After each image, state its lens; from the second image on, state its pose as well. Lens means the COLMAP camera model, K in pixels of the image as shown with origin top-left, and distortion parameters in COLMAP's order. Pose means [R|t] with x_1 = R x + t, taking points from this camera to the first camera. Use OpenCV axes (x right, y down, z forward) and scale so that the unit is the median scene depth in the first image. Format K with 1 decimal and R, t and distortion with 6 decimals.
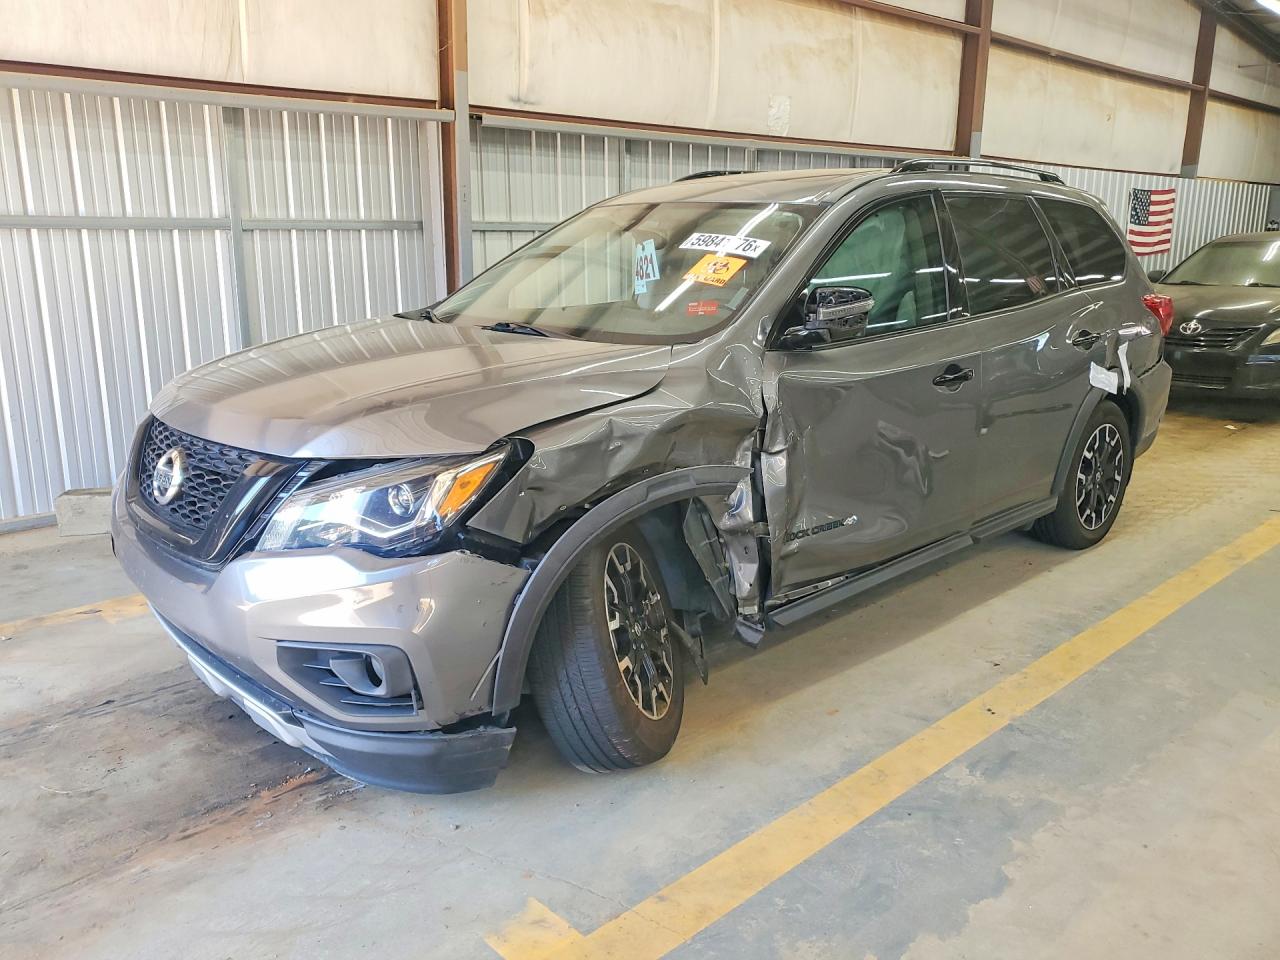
lens RADIAL K [[1023.4, 0, 632.6], [0, 1023.4, 478.4], [0, 0, 1]] dist [-0.001723, 0.024816]
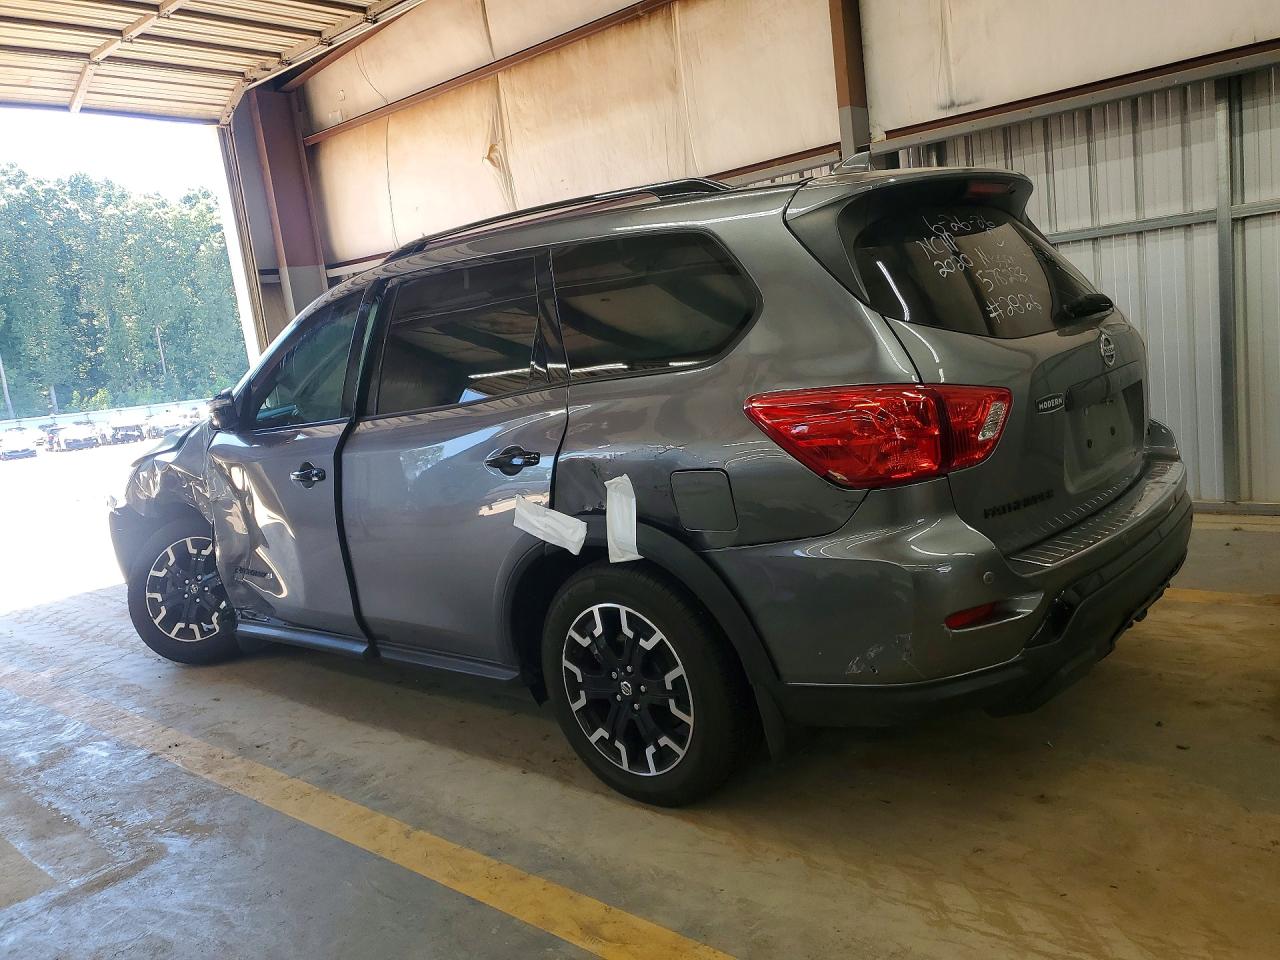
lens RADIAL K [[1023.4, 0, 635.8], [0, 1023.4, 481.7], [0, 0, 1]] dist [-0.001723, 0.024816]
pose [[0.088511, 0.160317, -0.983089, 0.920753], [-0.110268, 0.982474, 0.150289, -0.193682], [0.989953, 0.095101, 0.104638, 0.825099]]
